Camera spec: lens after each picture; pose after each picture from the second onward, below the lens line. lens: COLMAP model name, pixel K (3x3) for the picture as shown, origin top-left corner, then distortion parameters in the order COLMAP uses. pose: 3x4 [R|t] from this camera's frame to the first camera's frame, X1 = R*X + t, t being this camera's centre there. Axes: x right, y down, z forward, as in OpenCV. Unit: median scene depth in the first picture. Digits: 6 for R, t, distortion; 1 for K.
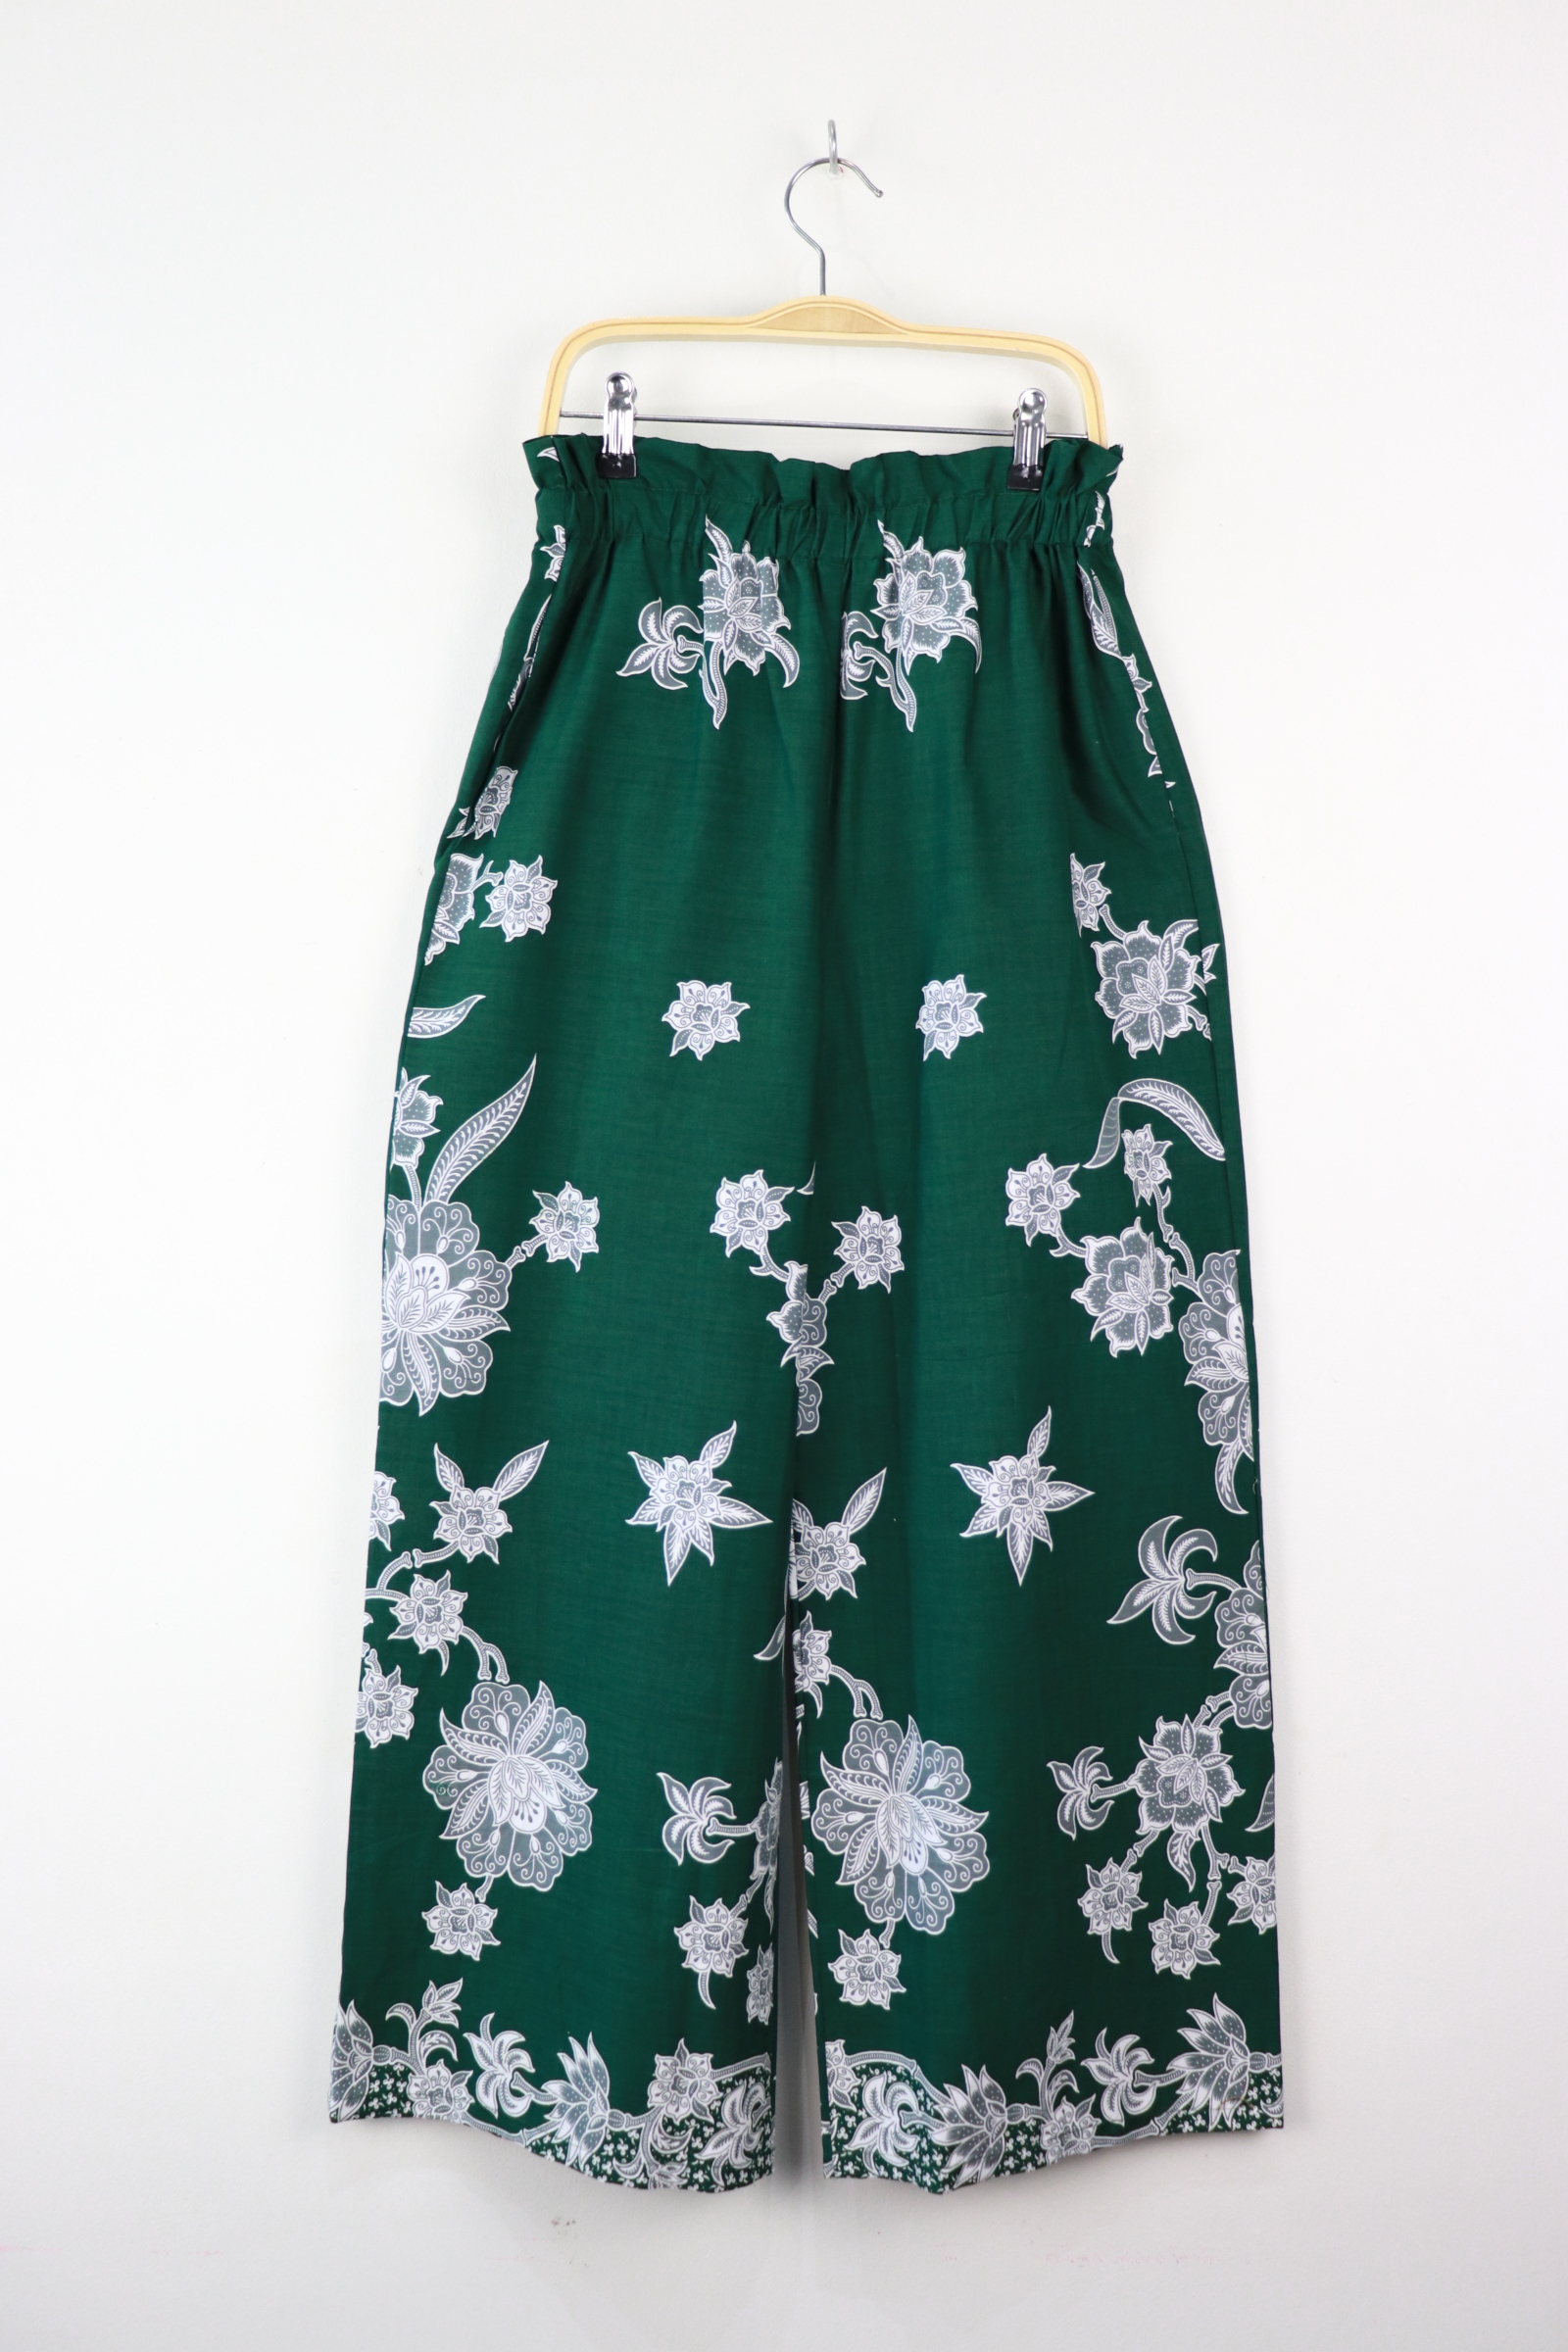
lens RADIAL K [[2157.8, 0, 782.1], [0, 2157.8, 1212.6], [0, 0, 1]] dist [-0.155152, 0.169931]
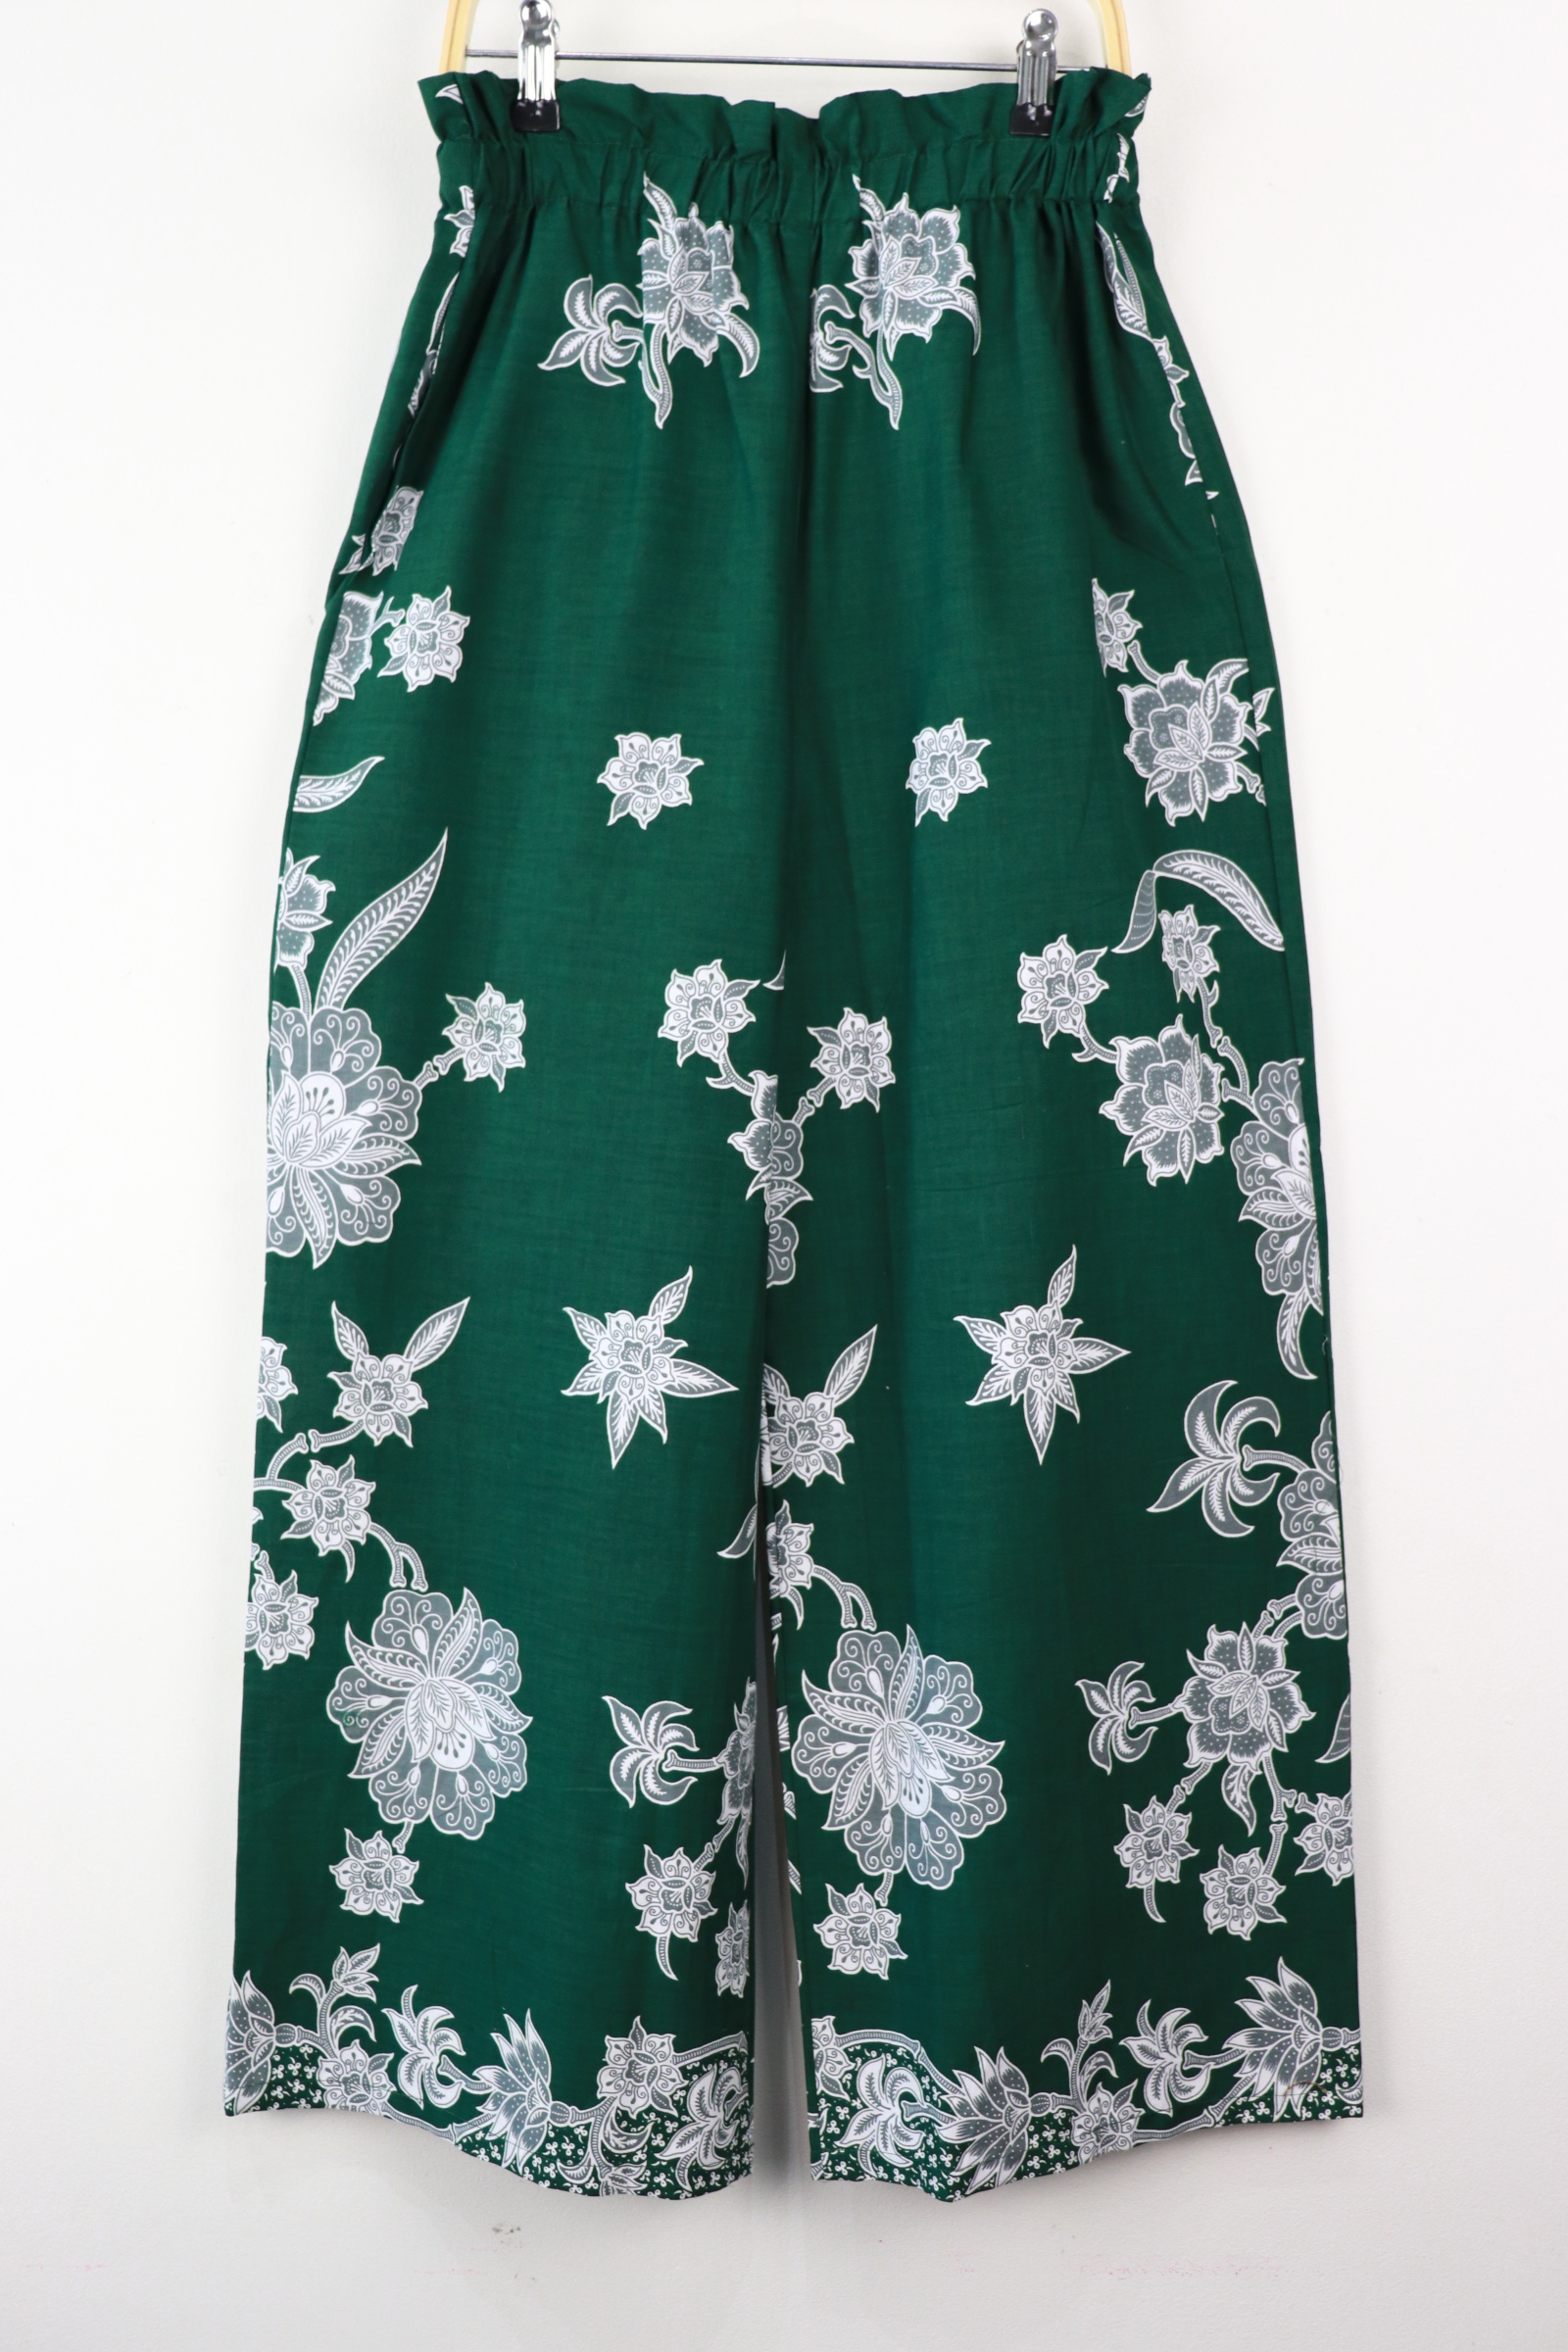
lens RADIAL K [[2157.8, 0, 782.1], [0, 2157.8, 1212.6], [0, 0, 1]] dist [-0.155152, 0.169931]
pose [[0.999821, -0.011080, -0.015311, 0.025267], [0.011415, 0.999694, 0.021927, 0.057306], [0.015064, -0.022098, 0.999642, 0.175724]]
